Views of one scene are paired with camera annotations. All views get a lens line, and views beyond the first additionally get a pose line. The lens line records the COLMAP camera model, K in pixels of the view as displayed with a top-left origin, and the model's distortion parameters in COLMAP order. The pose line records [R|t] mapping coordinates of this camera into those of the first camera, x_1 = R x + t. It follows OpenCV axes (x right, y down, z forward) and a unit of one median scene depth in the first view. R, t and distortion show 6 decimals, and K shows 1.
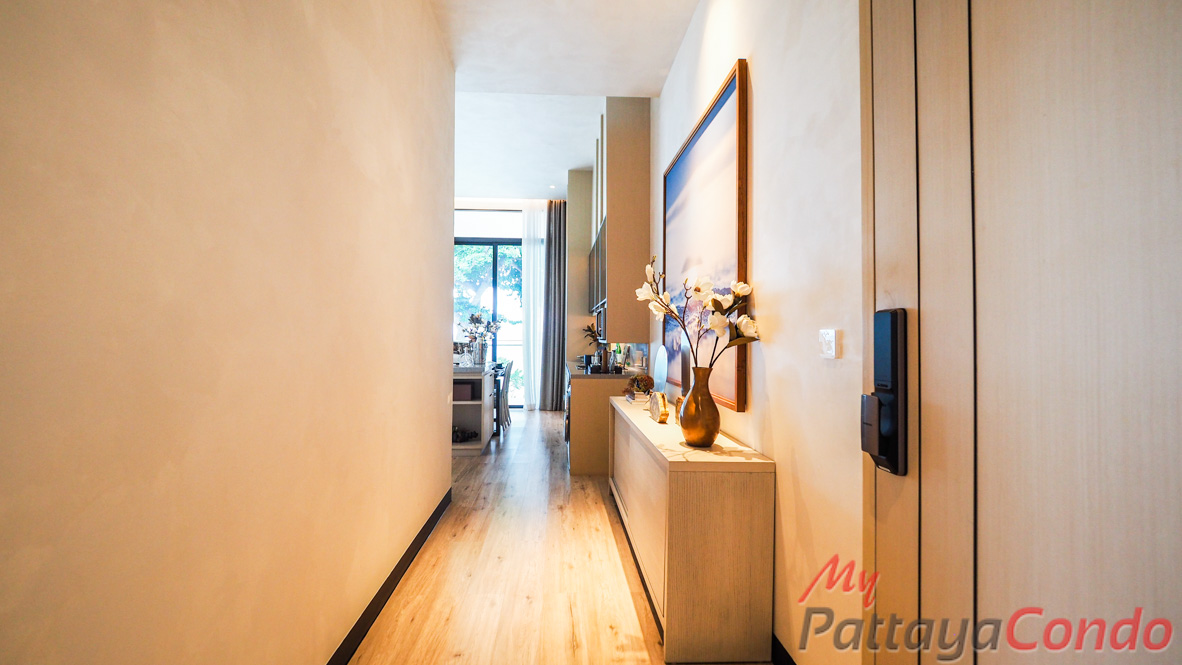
lens RADIAL K [[487.9, 0, 586.1], [0, 487.9, 332.5], [0, 0, 1]] dist [-0.000624, -0.000065]
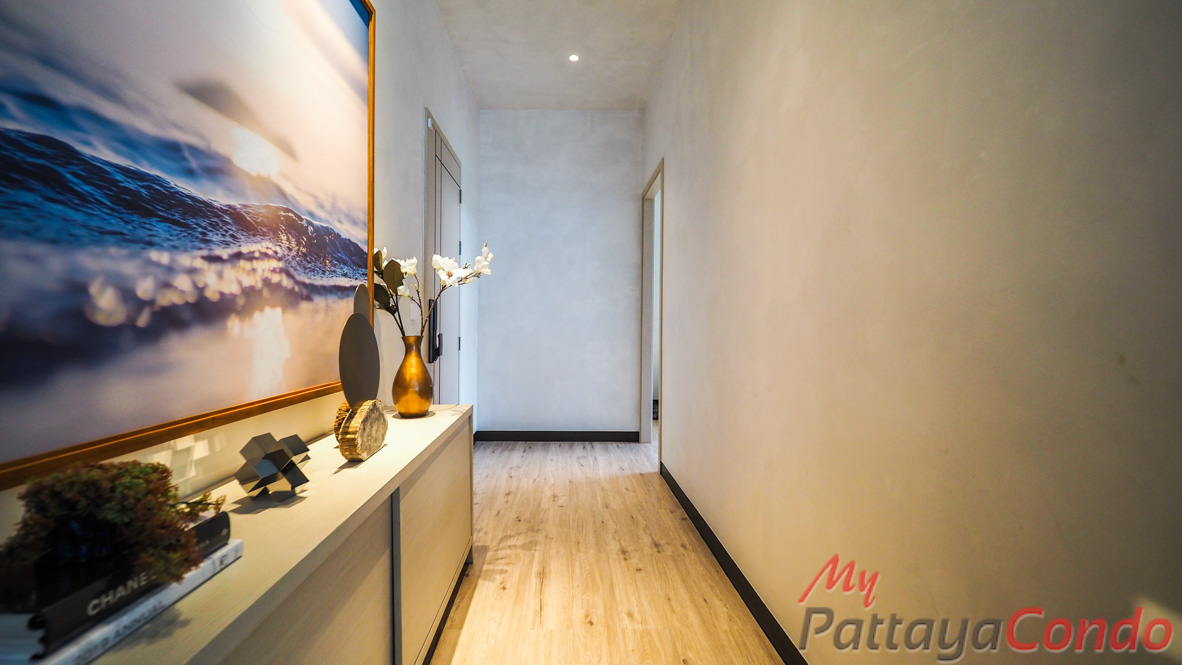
lens RADIAL K [[498.4, 0, 579.2], [0, 498.4, 329.7], [0, 0, 1]] dist [-0.000416, -0.000039]
pose [[-0.999339, -0.018487, 0.031286, -0.123463], [-0.018447, 0.999829, 0.001575, 0.052019], [-0.031310, 0.000997, -0.999509, 1.958409]]
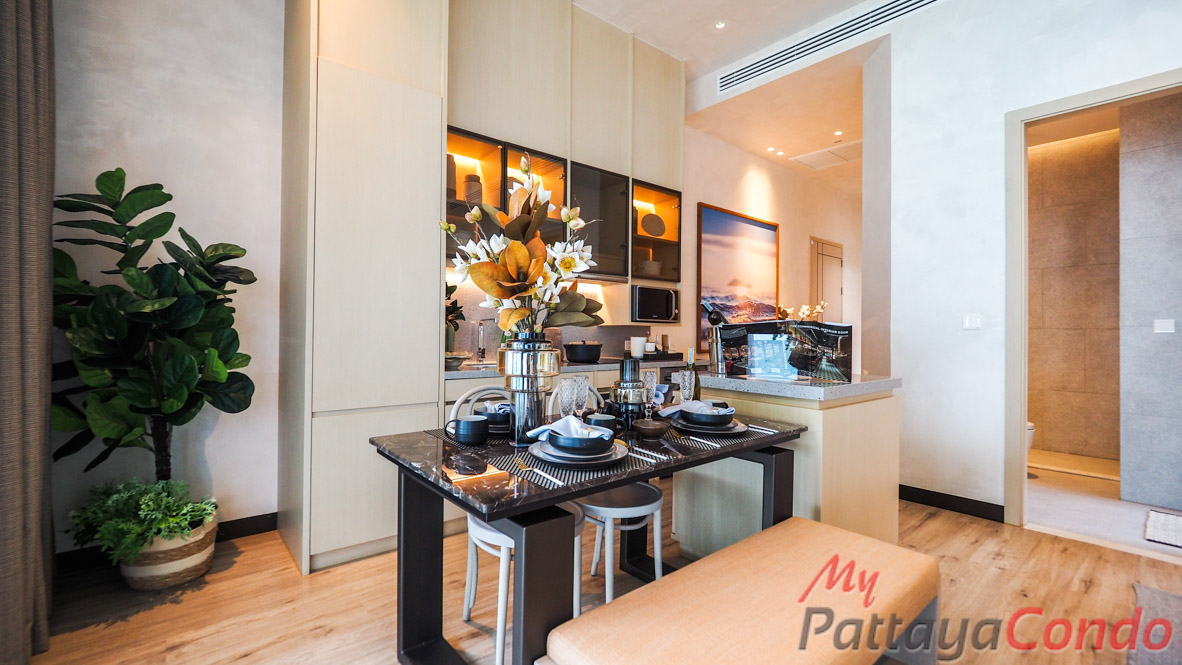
lens RADIAL K [[498.7, 0, 569.1], [0, 498.7, 326.6], [0, 0, 1]] dist [0.001174, 0.000242]
pose [[-0.573445, -0.006237, 0.819220, -1.347336], [-0.021013, 0.999754, -0.007098, 0.068685], [-0.818974, -0.021285, -0.573435, 3.621260]]
